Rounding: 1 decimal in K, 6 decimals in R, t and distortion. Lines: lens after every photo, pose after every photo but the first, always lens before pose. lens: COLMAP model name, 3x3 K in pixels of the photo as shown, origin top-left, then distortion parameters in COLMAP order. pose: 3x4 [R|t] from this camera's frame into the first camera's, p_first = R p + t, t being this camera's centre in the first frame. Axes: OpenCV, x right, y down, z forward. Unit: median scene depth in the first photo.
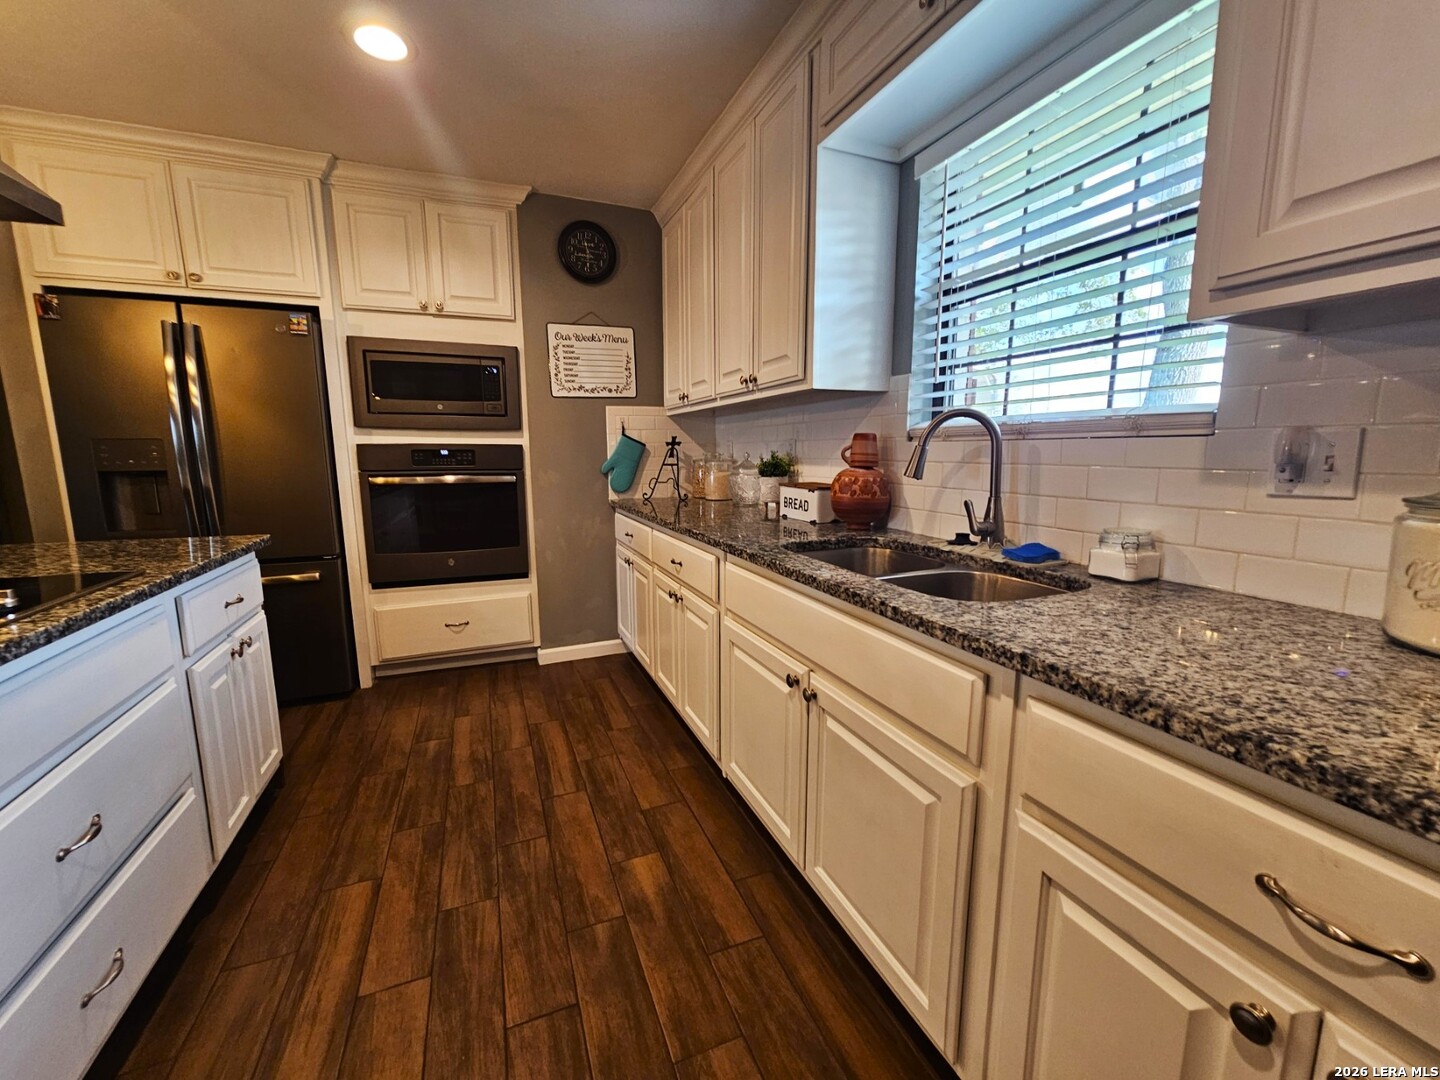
lens RADIAL K [[589.9, 0, 720.0], [0, 589.9, 540.0], [0, 0, 1]] dist [0.001248, -0.000536]
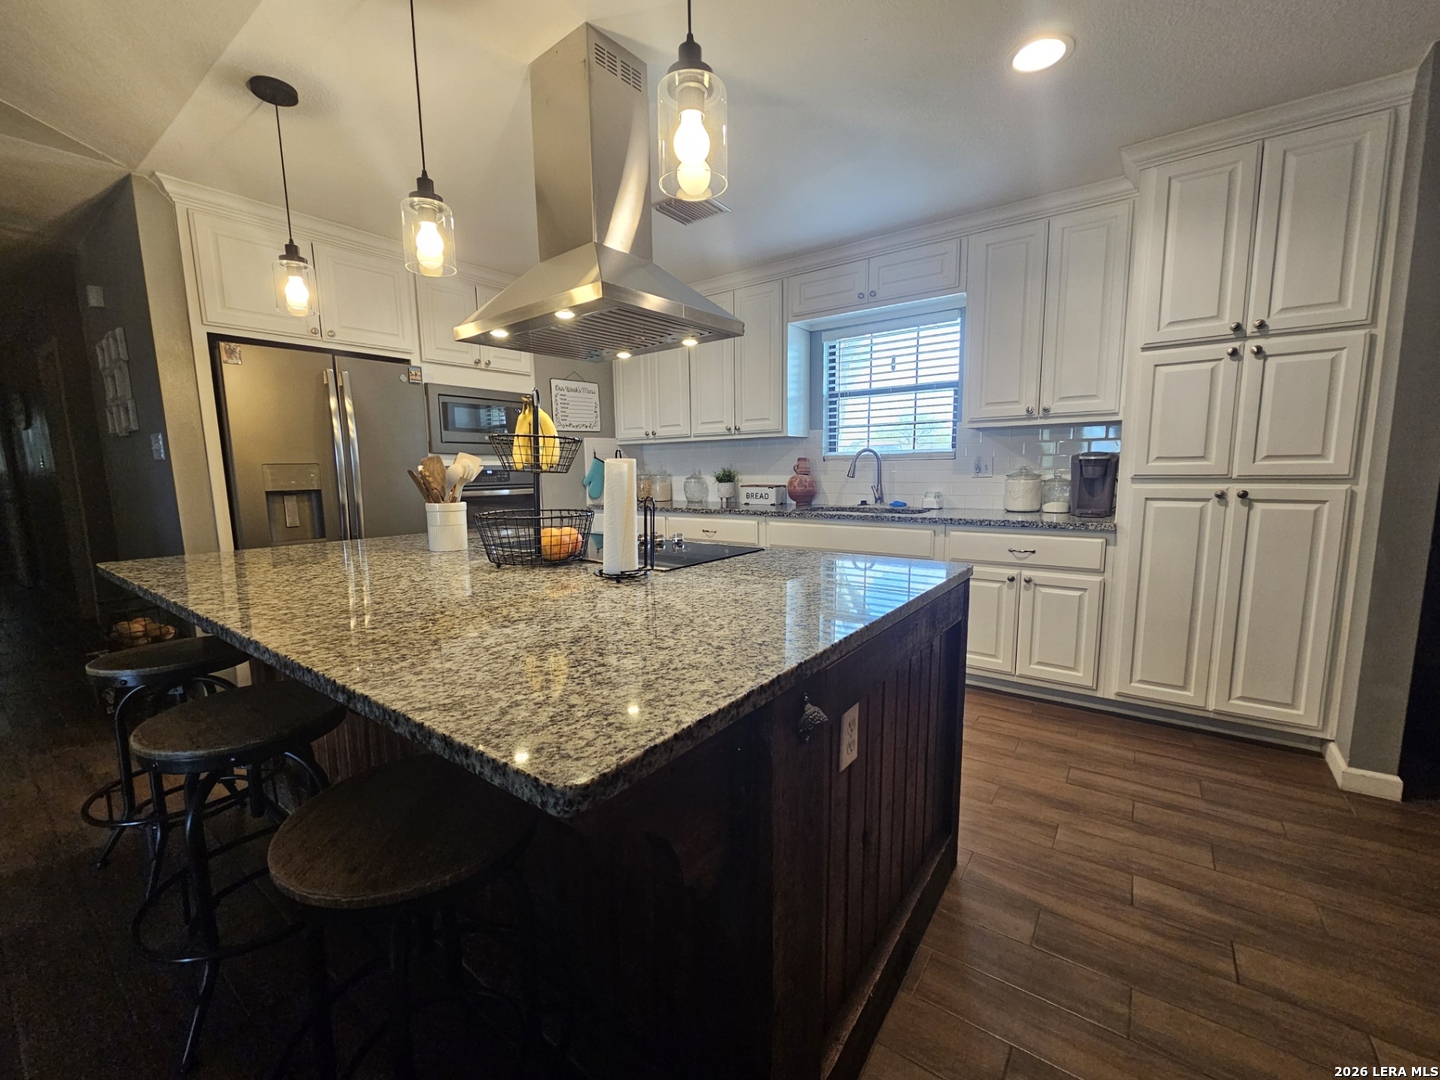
lens RADIAL K [[589.9, 0, 720.0], [0, 589.9, 540.0], [0, 0, 1]] dist [0.001248, -0.000536]
pose [[0.847999, -0.075355, 0.524614, -0.910710], [0.092859, 0.995654, -0.007085, 0.074879], [-0.521800, 0.054724, 0.851311, -0.475259]]
